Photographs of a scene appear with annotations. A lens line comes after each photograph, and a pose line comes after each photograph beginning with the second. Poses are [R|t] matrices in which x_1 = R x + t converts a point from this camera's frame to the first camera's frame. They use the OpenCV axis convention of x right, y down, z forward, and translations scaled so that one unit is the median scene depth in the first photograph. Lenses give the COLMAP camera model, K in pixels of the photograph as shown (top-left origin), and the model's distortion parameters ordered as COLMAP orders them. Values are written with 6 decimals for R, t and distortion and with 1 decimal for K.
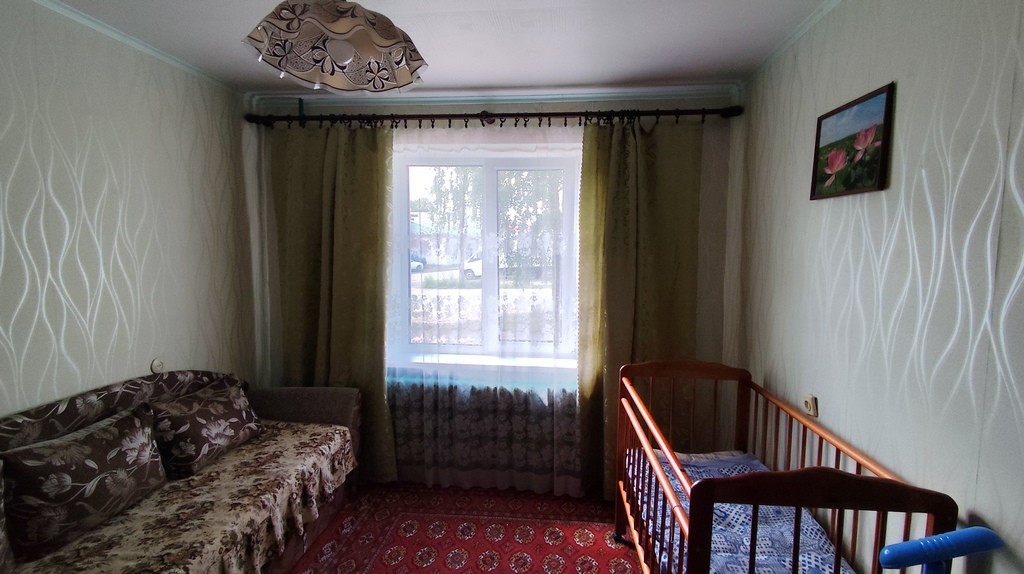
lens RADIAL K [[473.0, 0, 512.0], [0, 473.0, 287.0], [0, 0, 1]] dist [0.037448, -0.028363]
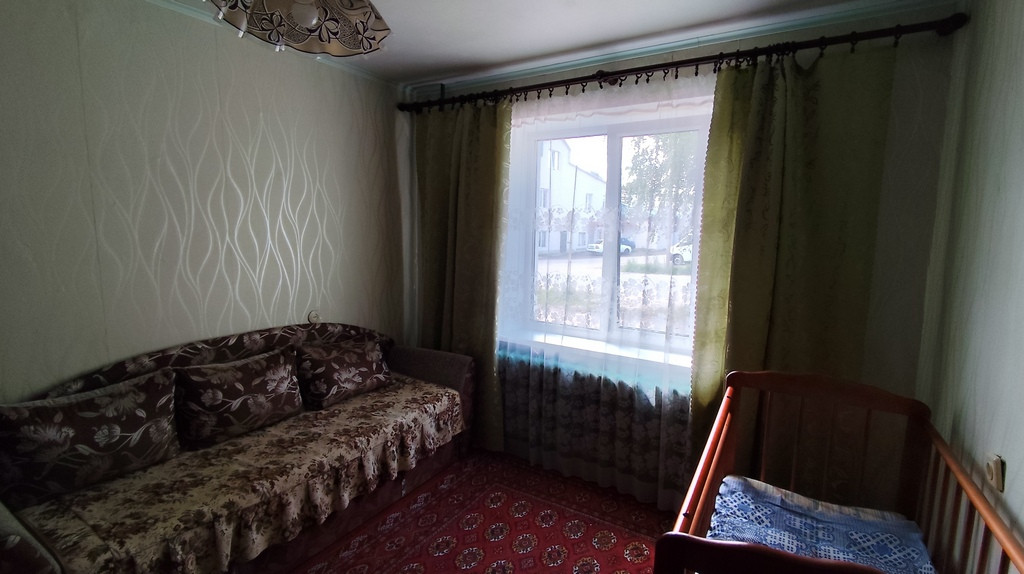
lens RADIAL K [[465.2, 0, 512.0], [0, 465.2, 287.0], [0, 0, 1]] dist [0.069432, -0.067179]
pose [[0.898946, 0.065288, -0.433166, 0.213490], [-0.049681, 0.997646, 0.047265, 0.004236], [0.435232, -0.020968, 0.900074, 0.119890]]
